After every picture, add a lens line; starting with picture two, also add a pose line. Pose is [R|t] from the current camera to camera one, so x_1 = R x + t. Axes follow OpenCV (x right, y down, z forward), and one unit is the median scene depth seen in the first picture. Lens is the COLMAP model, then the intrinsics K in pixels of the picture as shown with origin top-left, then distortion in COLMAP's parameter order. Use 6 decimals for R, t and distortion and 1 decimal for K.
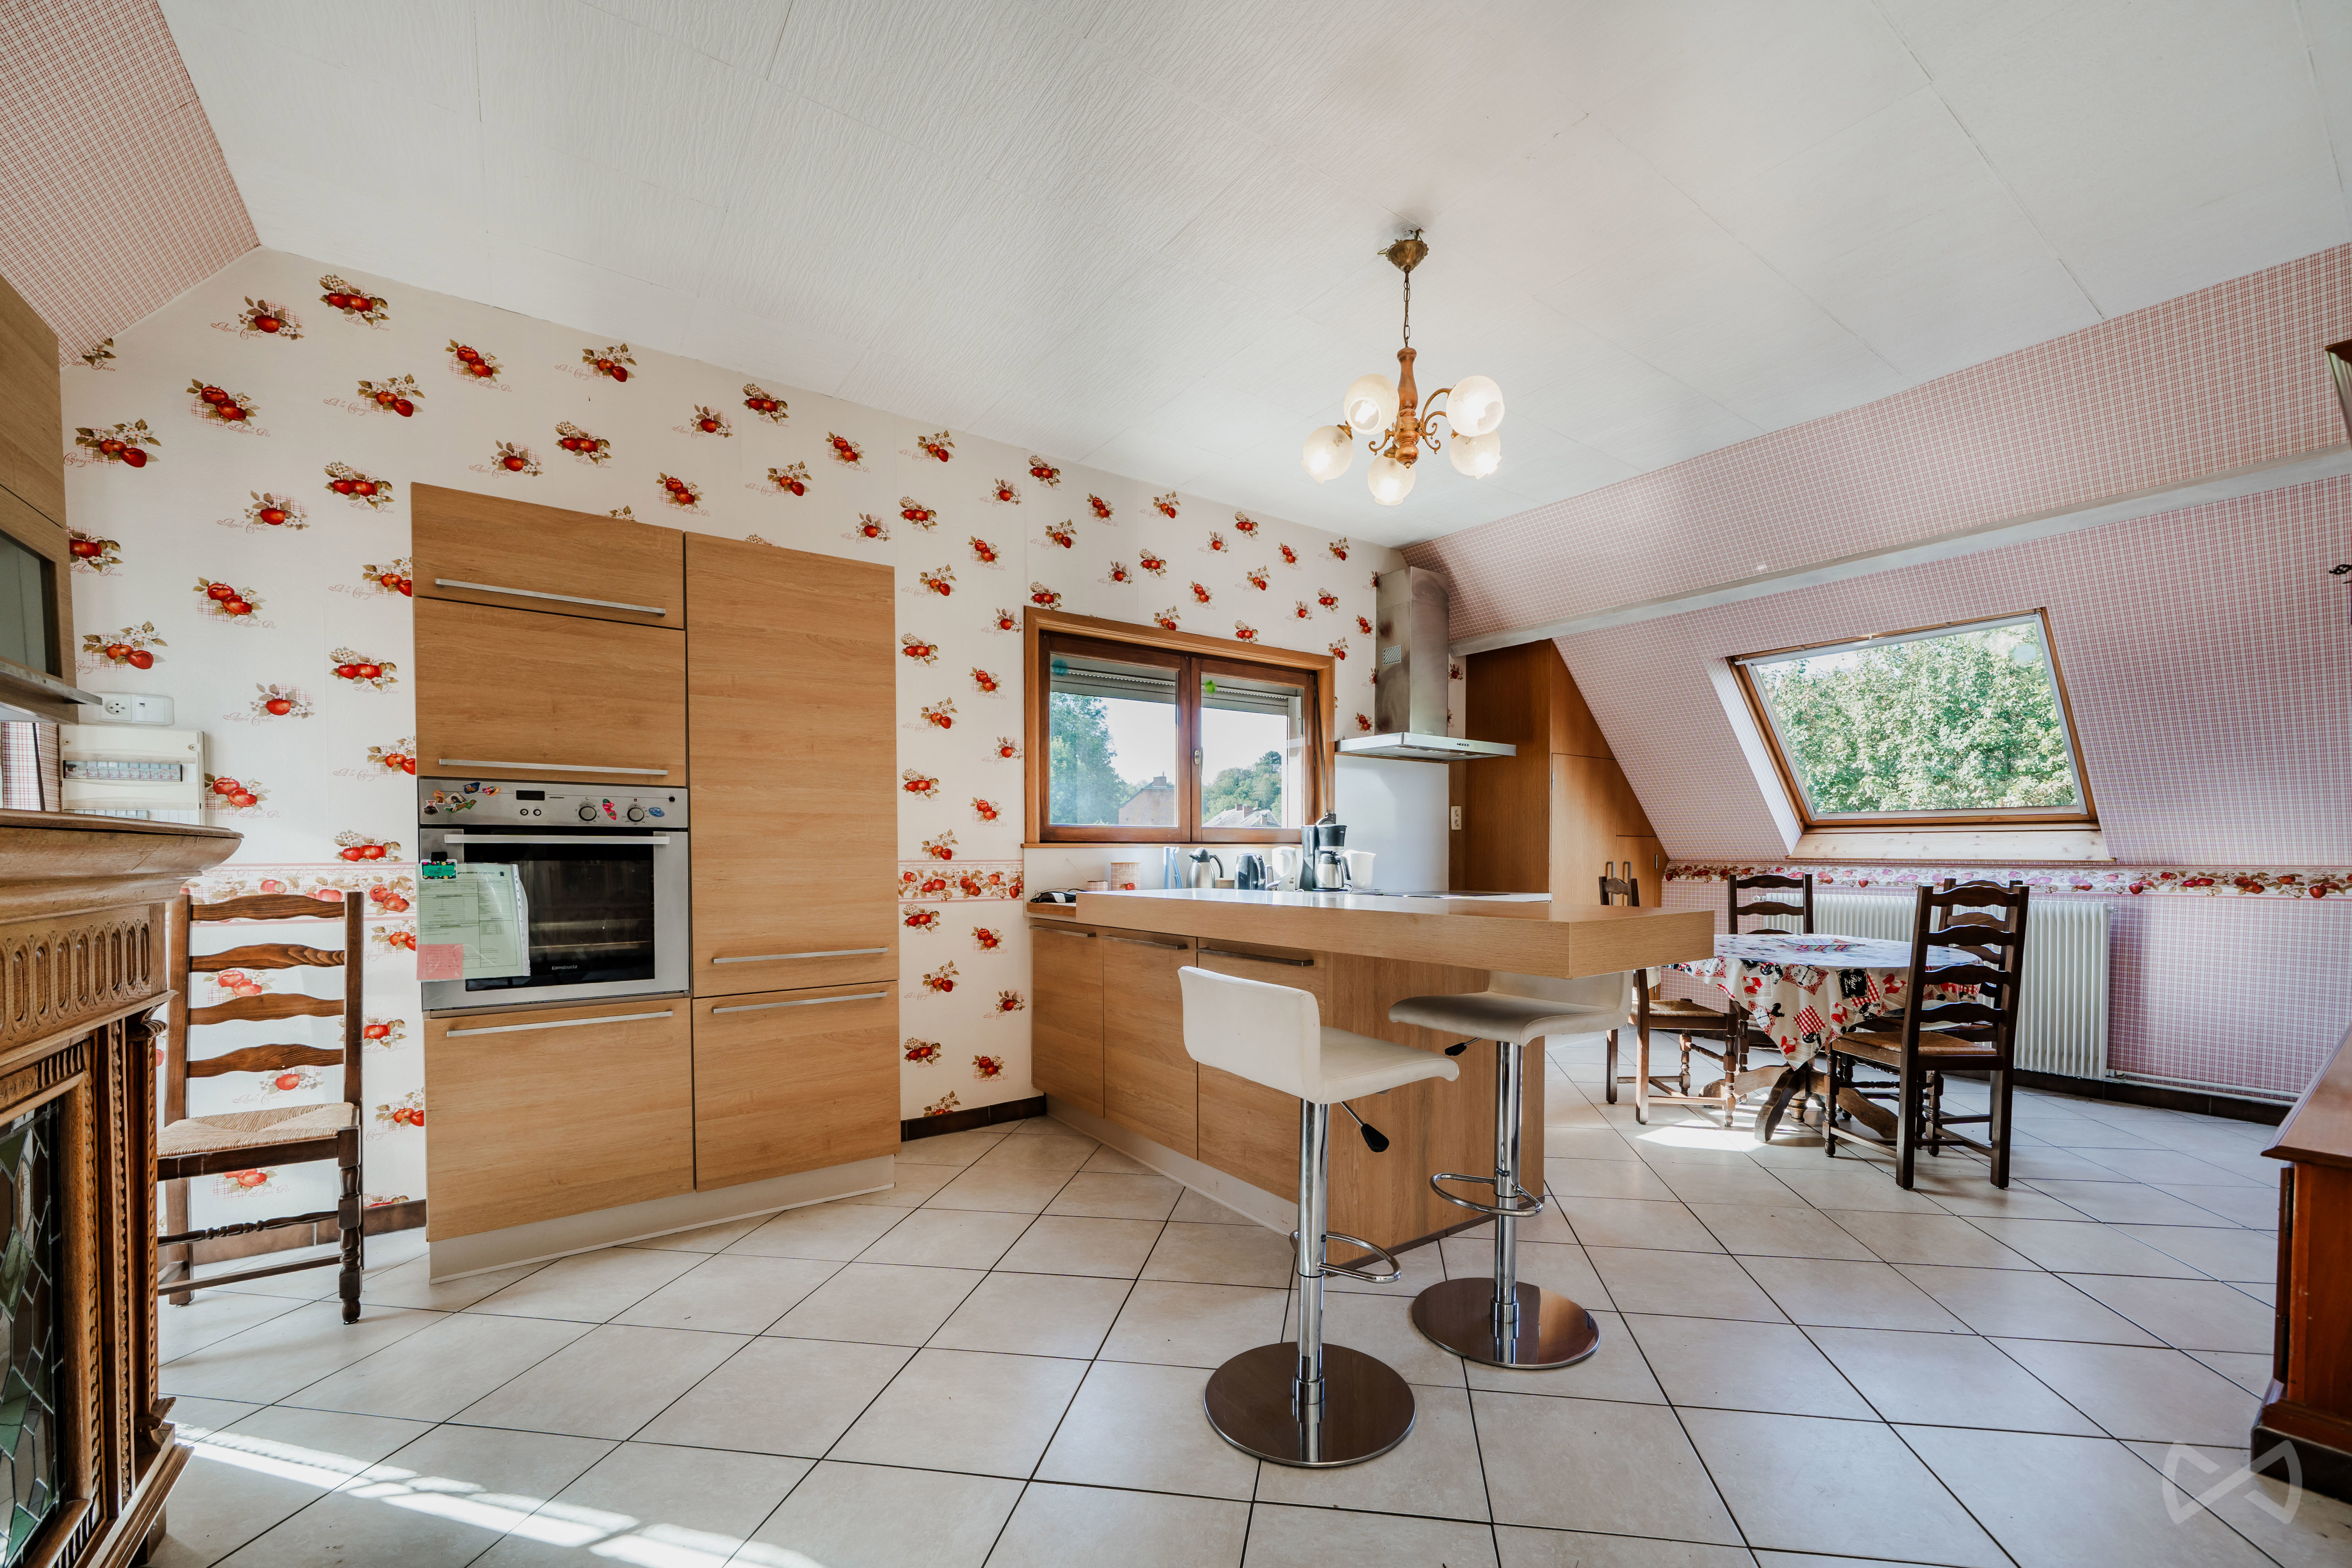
lens RADIAL K [[907.5, 0, 1215.7], [0, 907.5, 864.1], [0, 0, 1]] dist [-0.004217, -0.000018]
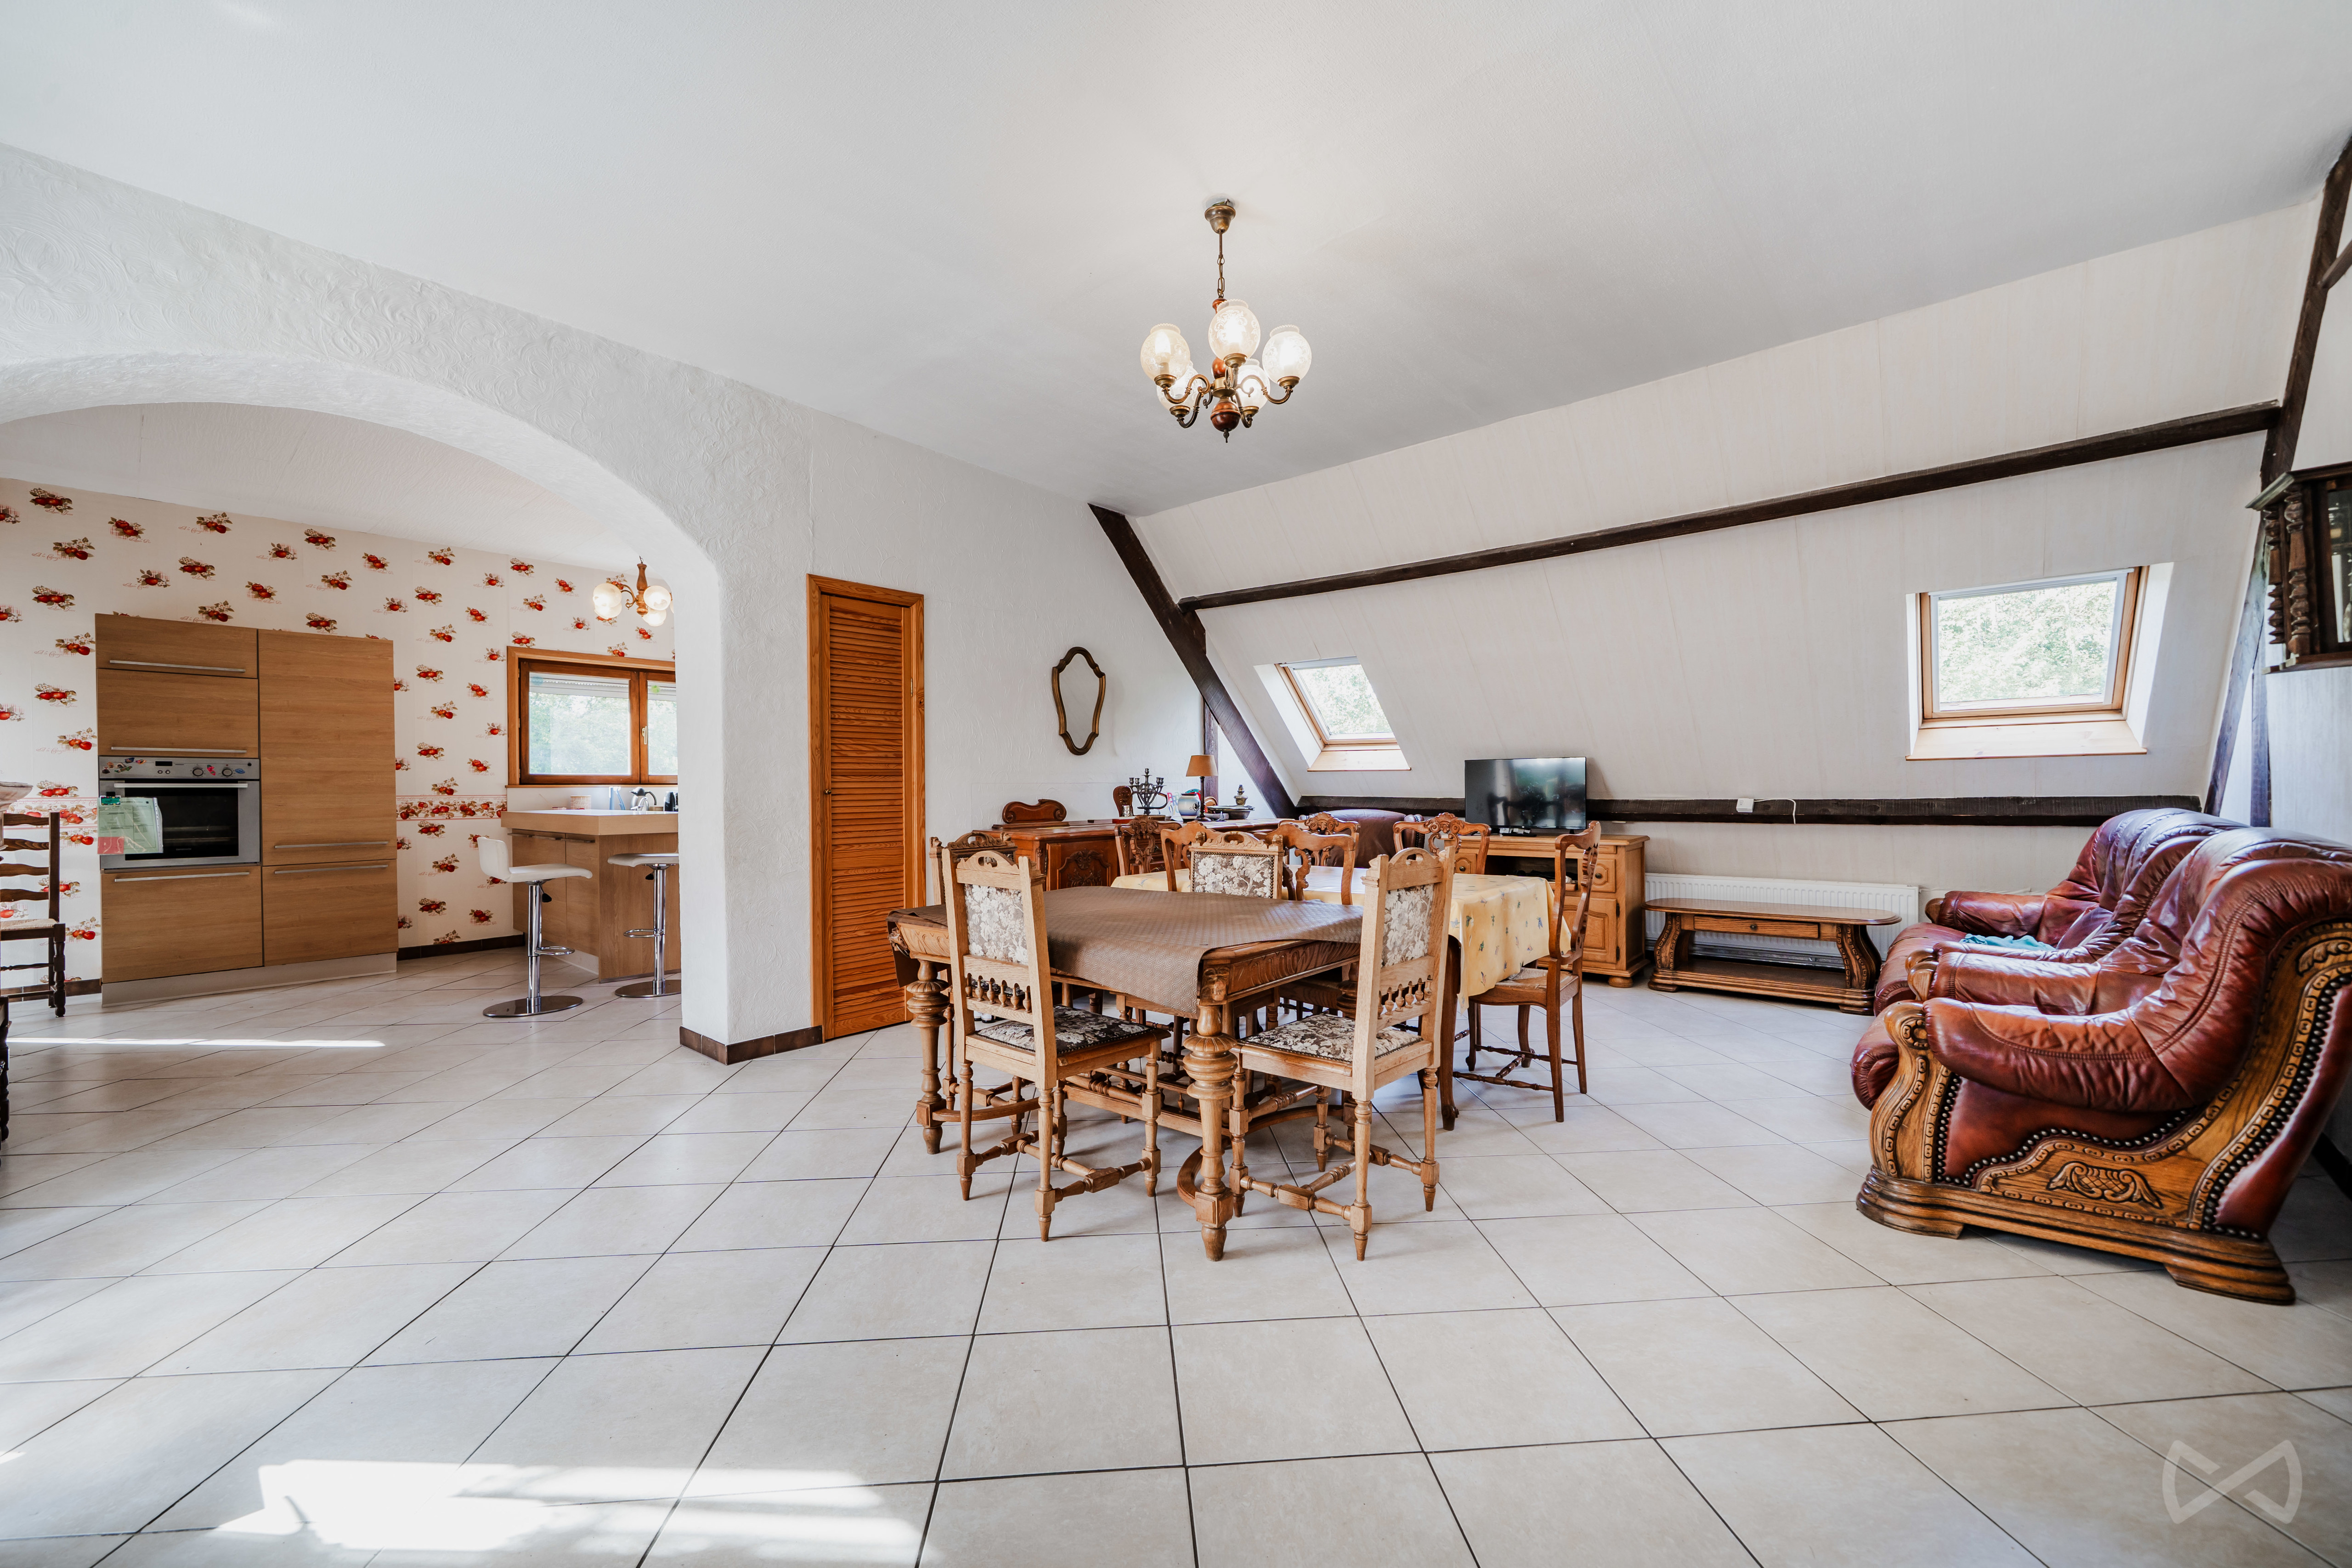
lens RADIAL K [[907.5, 0, 1176.0], [0, 907.5, 788.7], [0, 0, 1]] dist [-0.004217, -0.000018]
pose [[0.977267, -0.003911, 0.211977, 0.893320], [0.006295, 0.999924, -0.010571, 0.013625], [-0.211920, 0.011665, 0.977217, -1.263002]]
